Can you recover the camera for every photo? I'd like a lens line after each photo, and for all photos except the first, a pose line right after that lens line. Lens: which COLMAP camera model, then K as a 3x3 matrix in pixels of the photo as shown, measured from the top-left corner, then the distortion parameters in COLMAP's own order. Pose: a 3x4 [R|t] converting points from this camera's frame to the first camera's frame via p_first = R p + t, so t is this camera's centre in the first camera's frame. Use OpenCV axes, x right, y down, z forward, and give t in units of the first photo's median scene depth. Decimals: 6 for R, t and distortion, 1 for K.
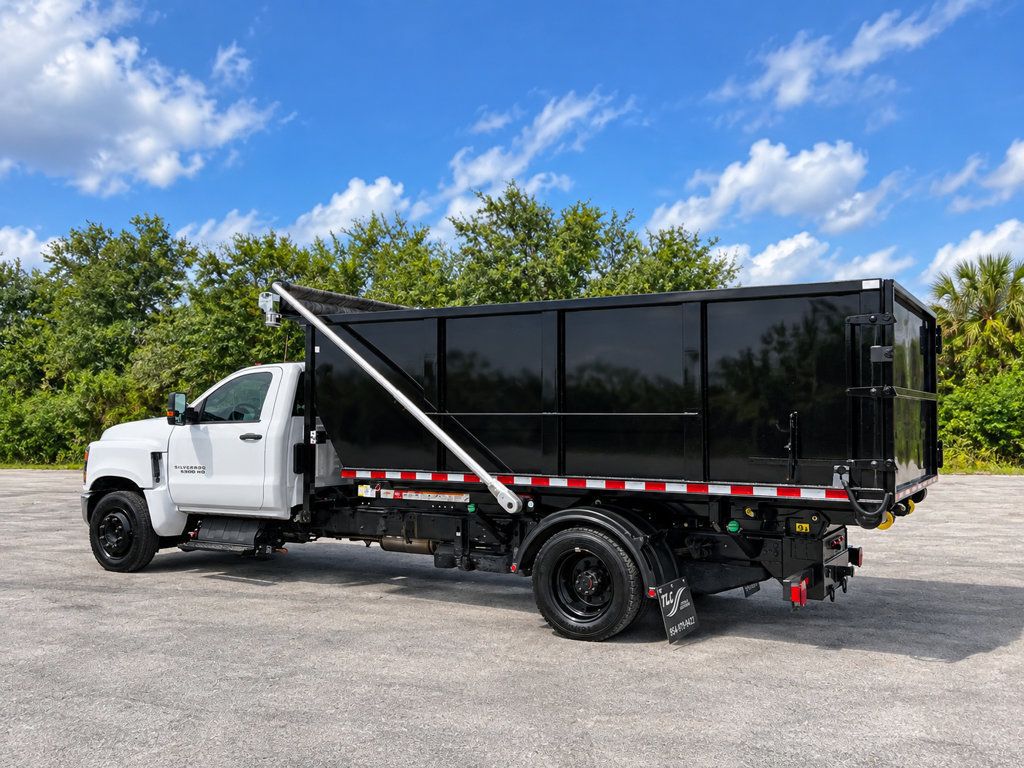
lens RADIAL K [[1022.8, 0, 524.8], [0, 1022.8, 386.0], [0, 0, 1]] dist [0.008154, 0.002523]
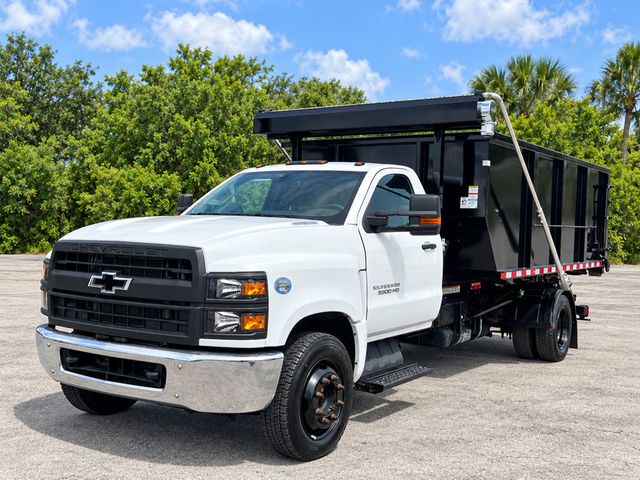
lens RADIAL K [[729.3, 0, 344.0], [0, 729.3, 241.2], [0, 0, 1]] dist [-0.003642, -0.007095]
pose [[0.046154, -0.016364, 0.998800, -1.017890], [-0.046151, 0.998763, 0.018496, 0.040374], [-0.997868, -0.046950, 0.045342, 1.149858]]
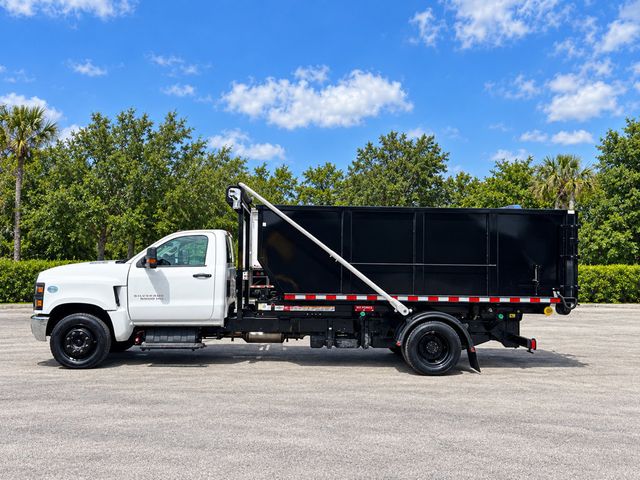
lens RADIAL K [[624.7, 0, 358.8], [0, 624.7, 239.4], [0, 0, 1]] dist [-0.002329, -0.003988]
pose [[0.835071, 0.019025, 0.549813, -0.659009], [-0.027863, 0.999582, 0.007732, -0.023314], [-0.549436, -0.021777, 0.835252, 0.060003]]
